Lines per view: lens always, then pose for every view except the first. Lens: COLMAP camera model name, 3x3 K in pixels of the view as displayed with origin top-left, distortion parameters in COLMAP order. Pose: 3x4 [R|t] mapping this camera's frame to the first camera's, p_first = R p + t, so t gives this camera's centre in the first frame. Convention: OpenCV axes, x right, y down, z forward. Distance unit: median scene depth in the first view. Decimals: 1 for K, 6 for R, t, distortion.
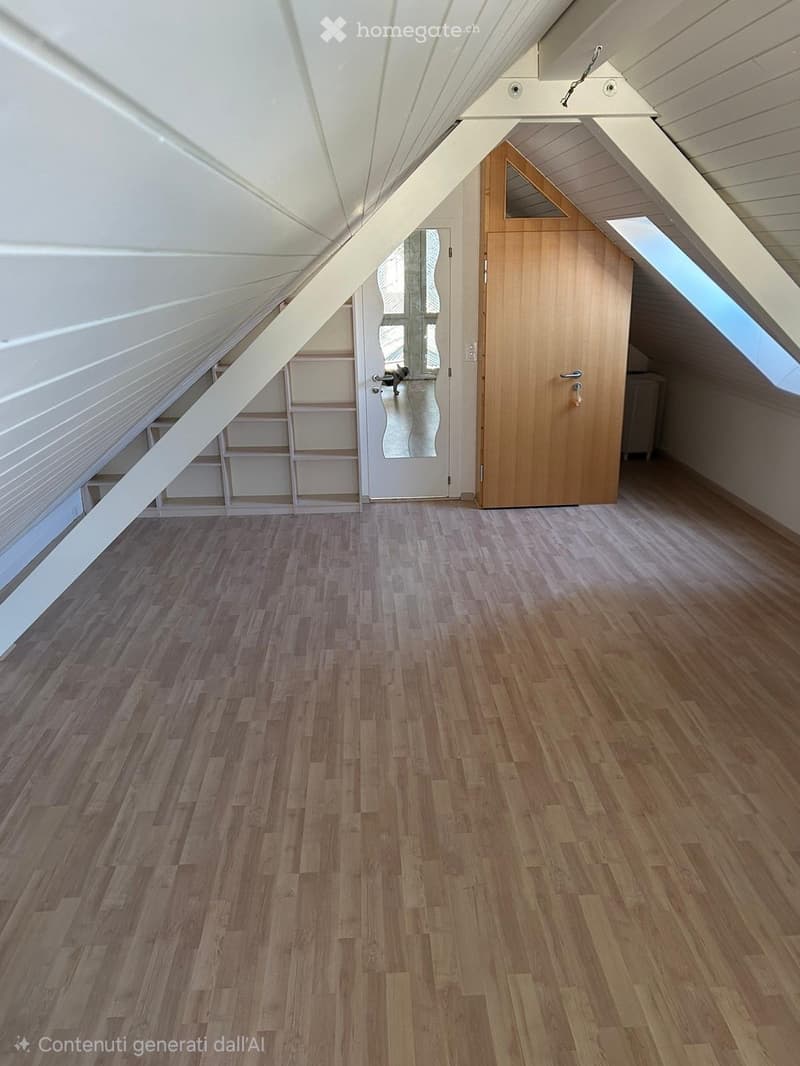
lens RADIAL K [[801.7, 0, 404.2], [0, 801.7, 530.4], [0, 0, 1]] dist [0.014113, -0.006973]
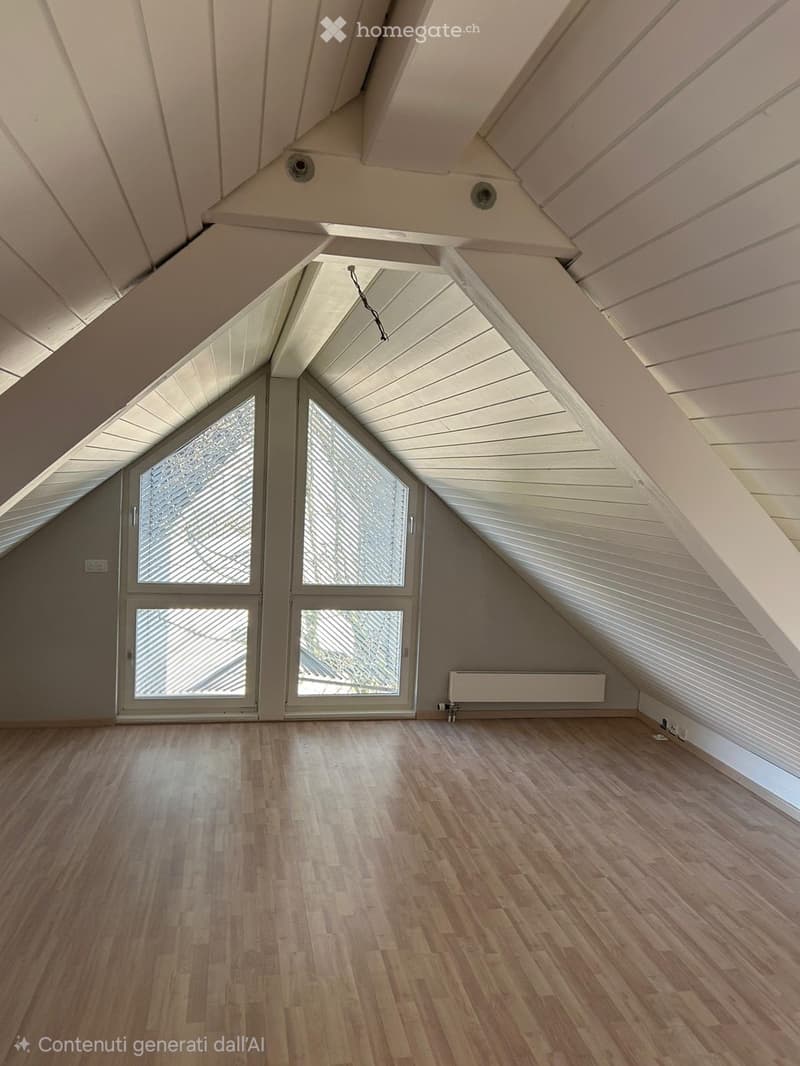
lens RADIAL K [[801.7, 0, 400.0], [0, 801.7, 532.9], [0, 0, 1]] dist [0.014113, -0.006973]
pose [[-0.988583, -0.017212, -0.149693, 0.277157], [-0.074802, 0.918453, 0.388393, -0.605993], [0.130800, 0.395156, -0.909254, 1.745125]]
